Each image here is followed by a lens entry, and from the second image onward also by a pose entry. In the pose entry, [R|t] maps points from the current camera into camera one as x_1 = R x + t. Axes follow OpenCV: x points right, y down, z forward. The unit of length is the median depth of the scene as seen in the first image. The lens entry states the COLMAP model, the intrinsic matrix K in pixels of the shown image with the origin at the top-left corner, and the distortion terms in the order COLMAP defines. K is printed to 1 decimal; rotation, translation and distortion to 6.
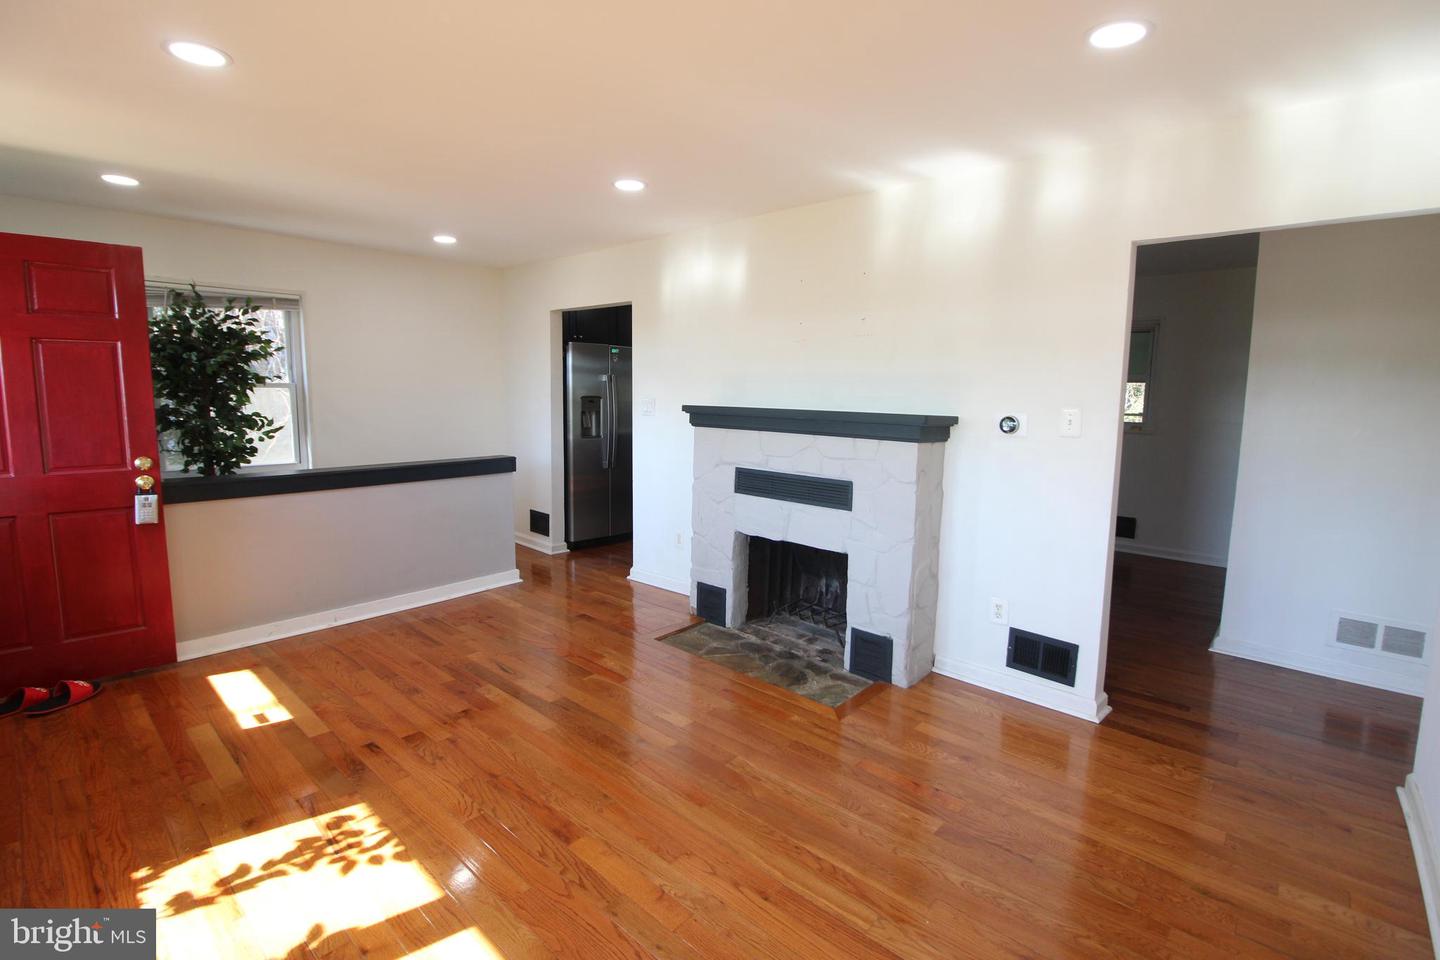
lens RADIAL K [[670.6, 0, 719.4], [0, 670.6, 473.7], [0, 0, 1]] dist [-0.006814, -0.008614]
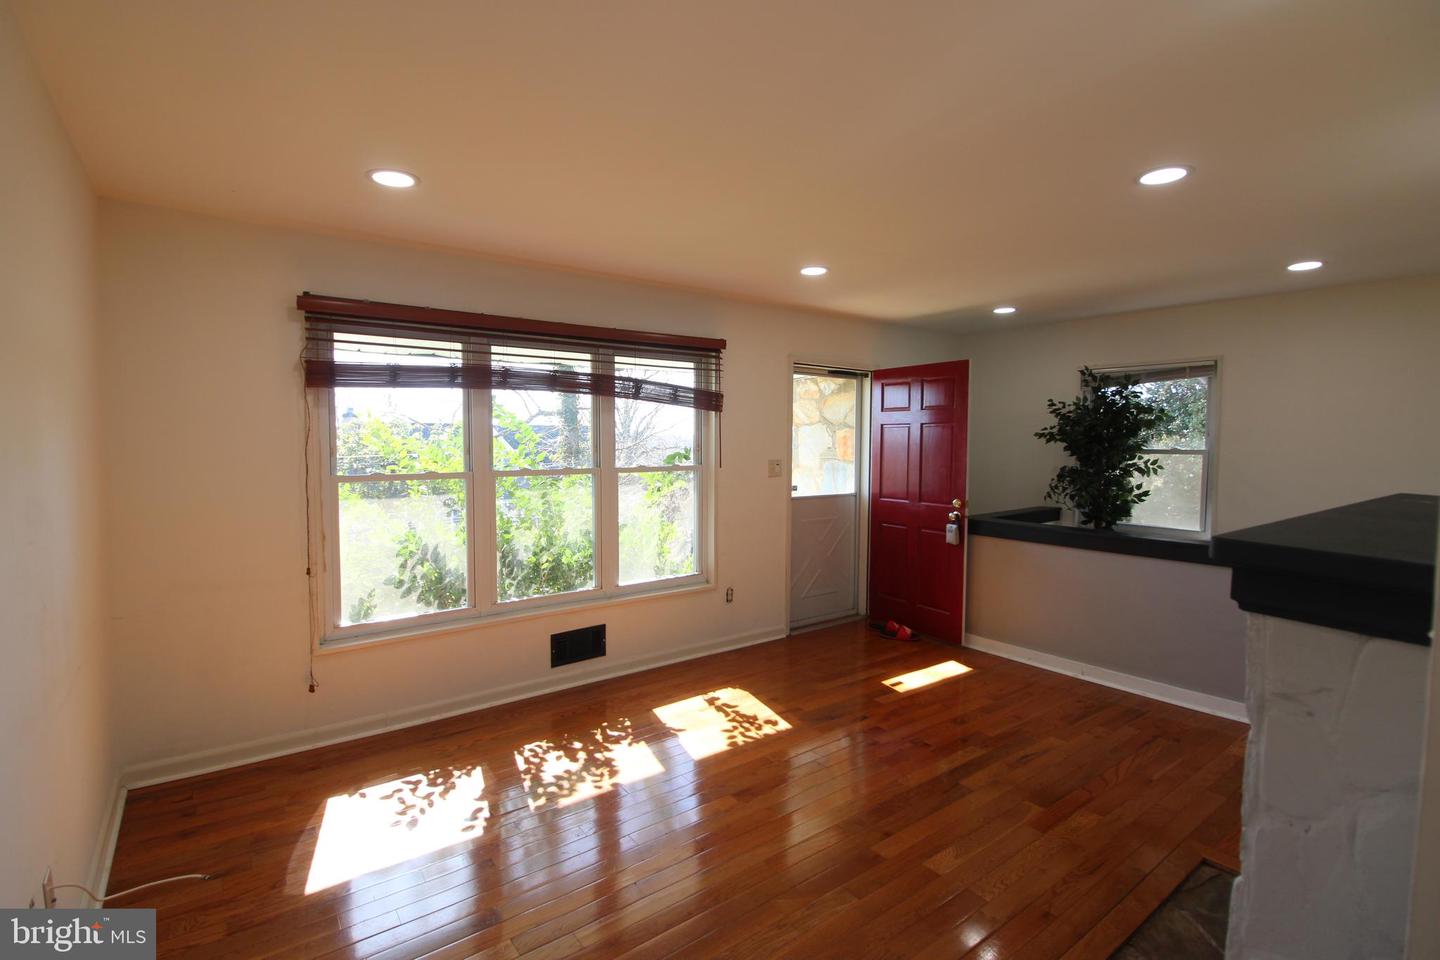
lens RADIAL K [[670.6, 0, 728.4], [0, 670.6, 472.7], [0, 0, 1]] dist [-0.006814, -0.008614]
pose [[-0.183970, 0.030424, -0.982461, 0.743079], [-0.131450, 0.989781, 0.055265, -0.105720], [0.974103, 0.139311, -0.178091, 0.816300]]
